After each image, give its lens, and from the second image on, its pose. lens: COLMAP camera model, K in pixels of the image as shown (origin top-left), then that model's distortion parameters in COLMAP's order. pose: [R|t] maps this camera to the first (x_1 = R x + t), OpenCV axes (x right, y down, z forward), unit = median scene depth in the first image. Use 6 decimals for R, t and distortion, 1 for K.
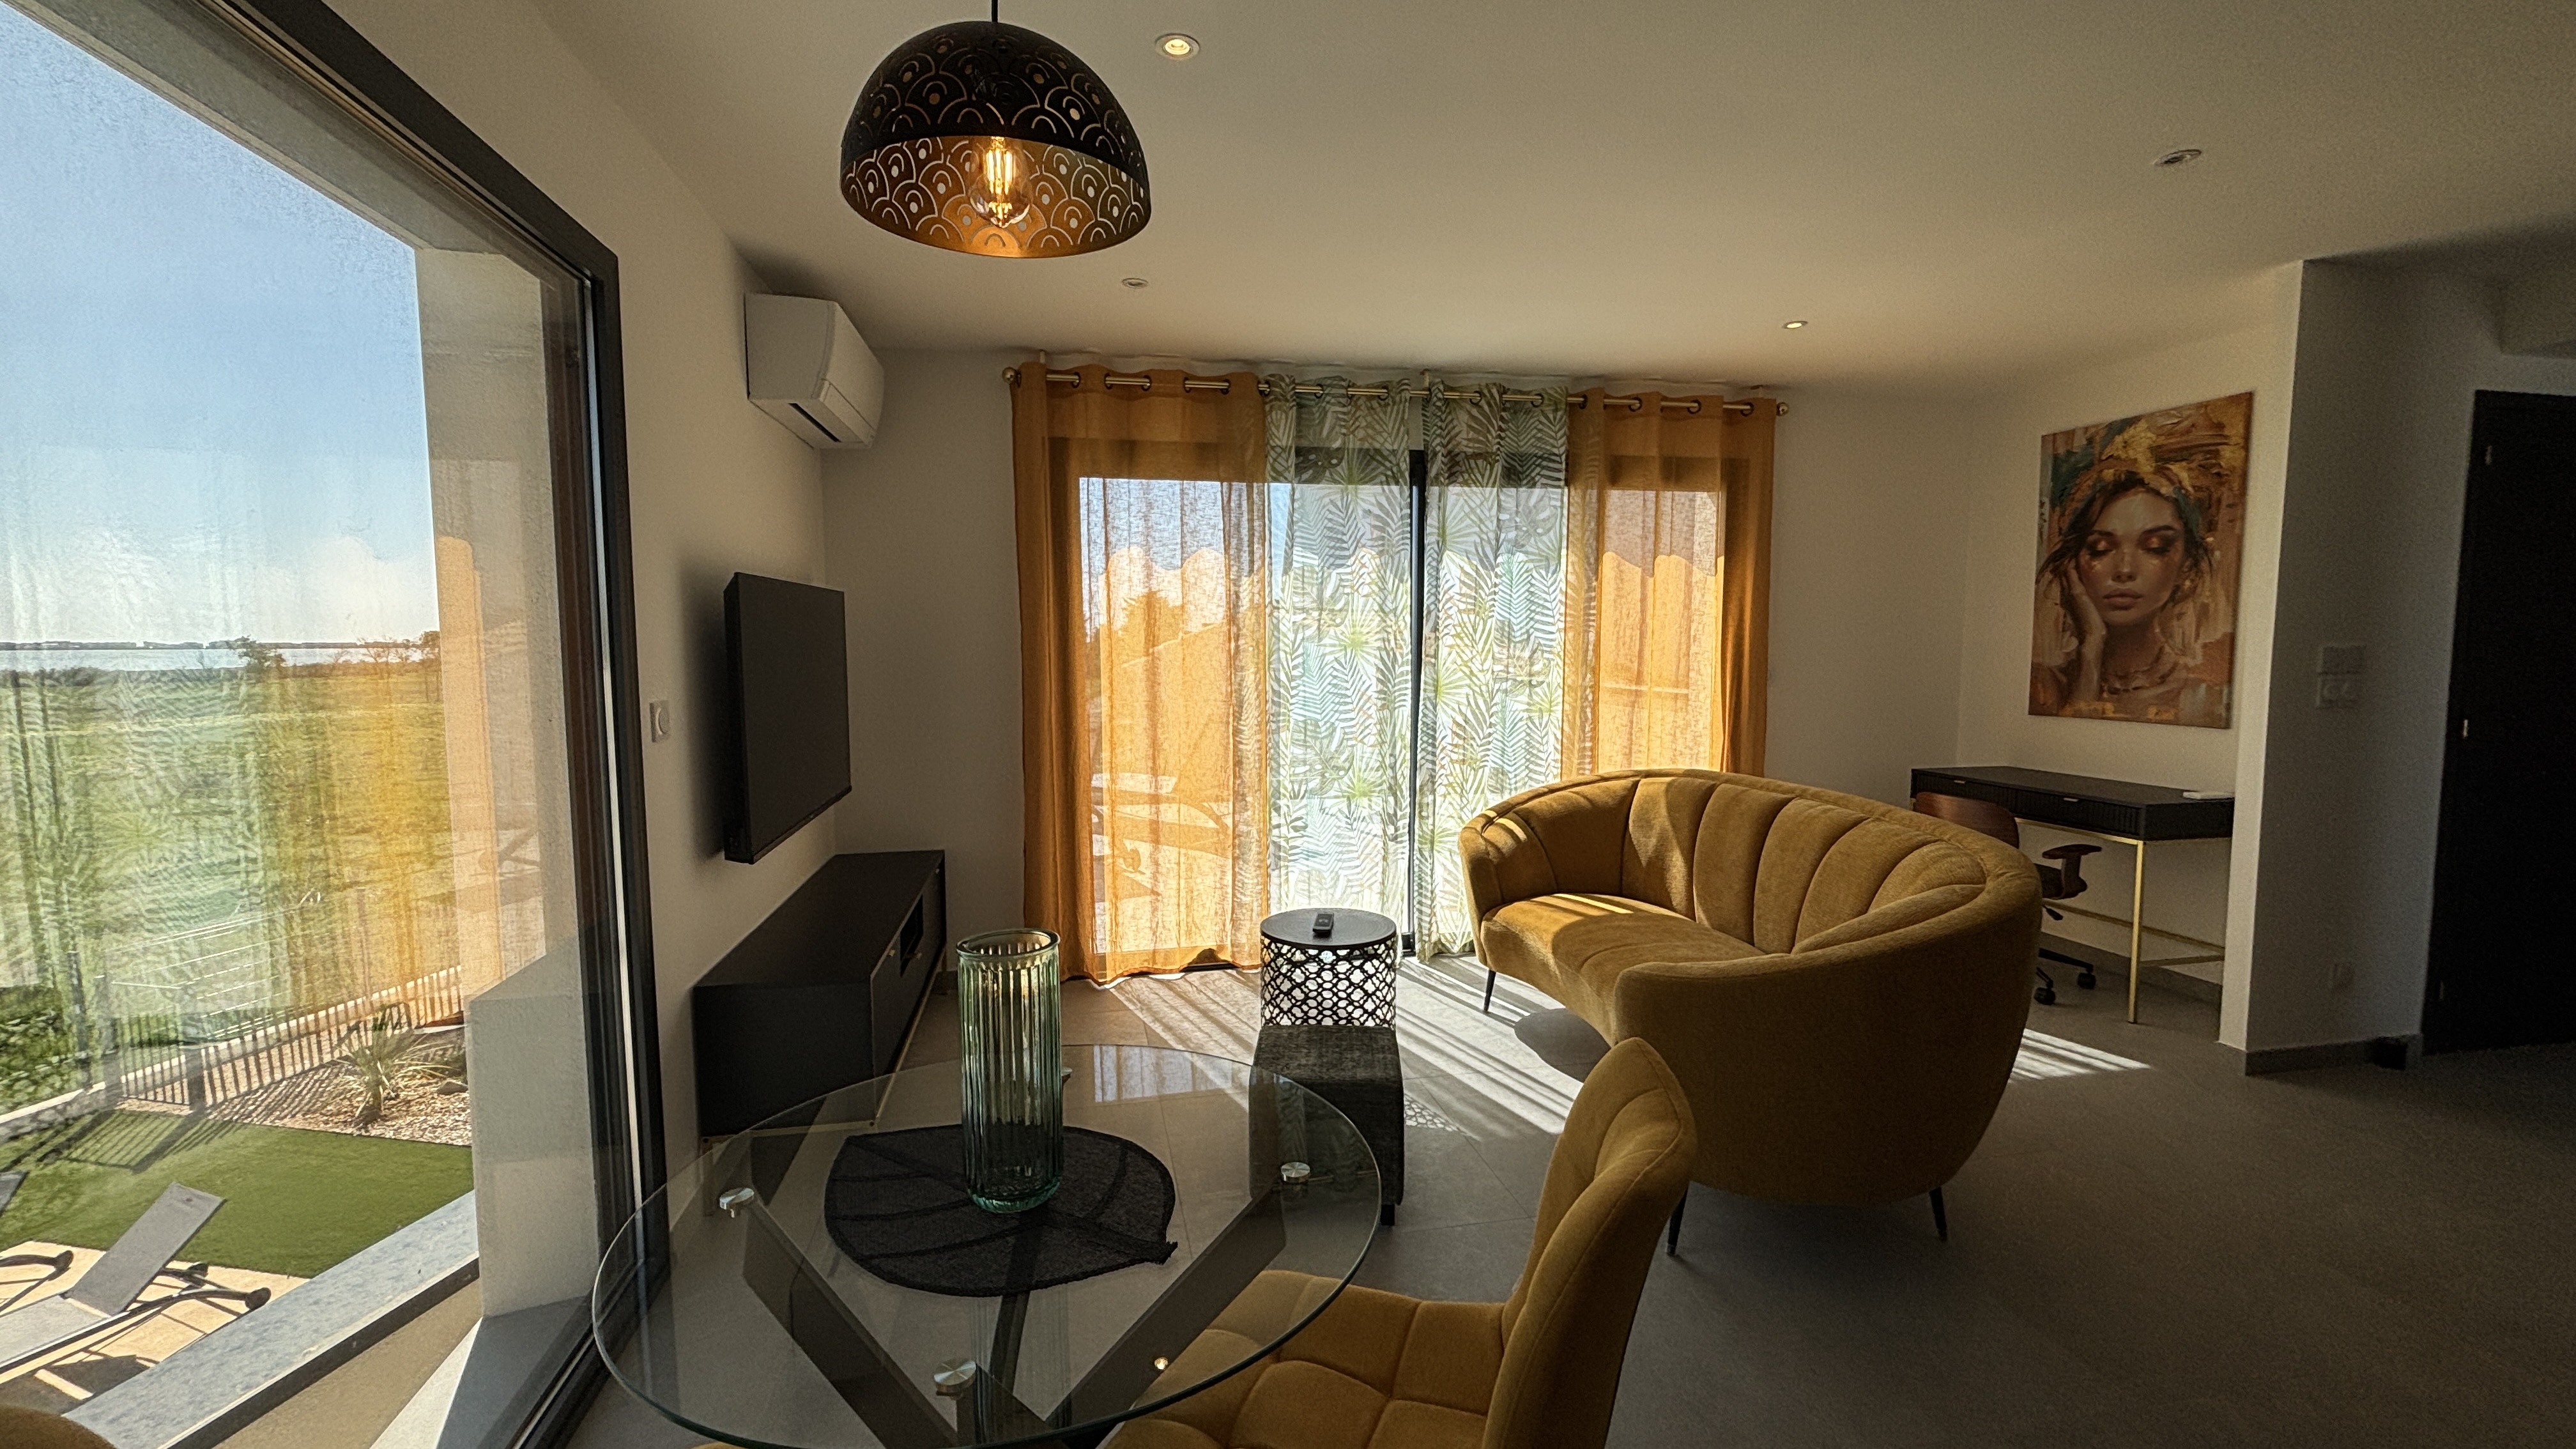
lens RADIAL K [[1048.4, 0, 1272.3], [0, 1048.4, 727.6], [0, 0, 1]] dist [-0.003659, -0.001082]
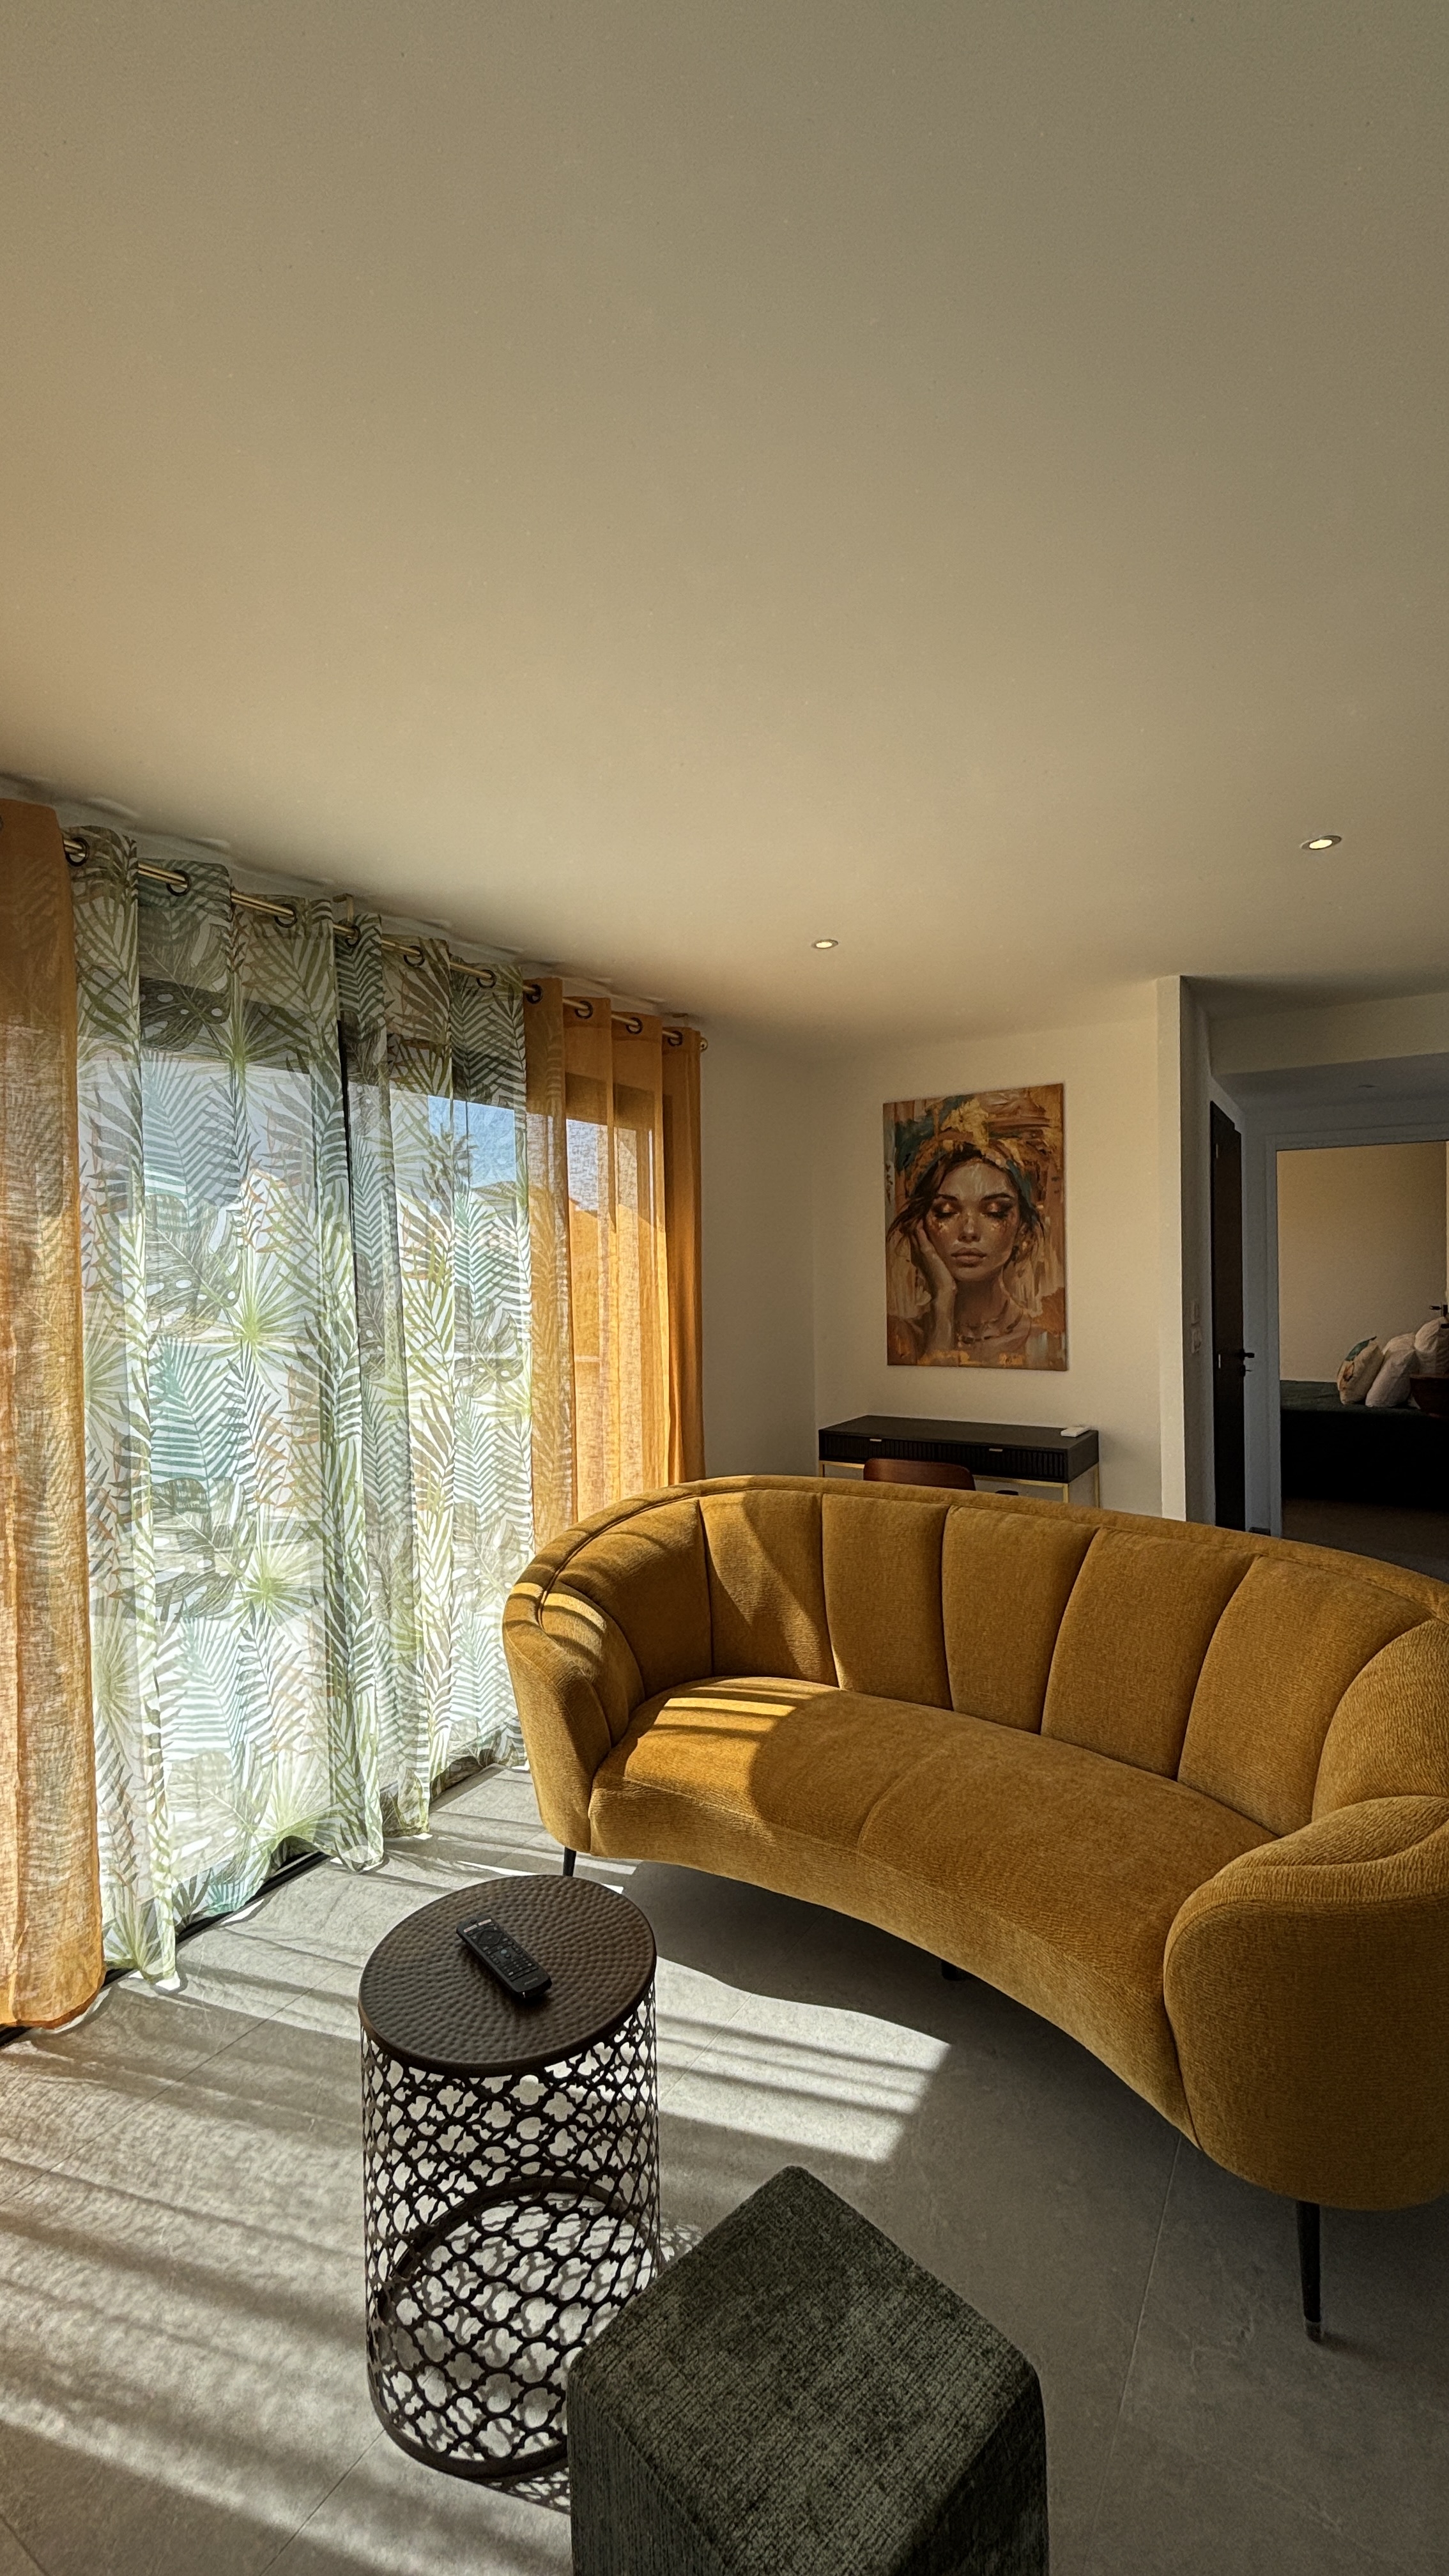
lens RADIAL K [[1048.4, 0, 743.3], [0, 1048.4, 1284.5], [0, 0, 1]] dist [-0.003659, -0.001082]
pose [[0.693870, -0.017758, 0.719882, -0.148353], [0.075082, 0.996031, -0.047799, -0.059656], [-0.716176, 0.087216, 0.692449, 0.409249]]
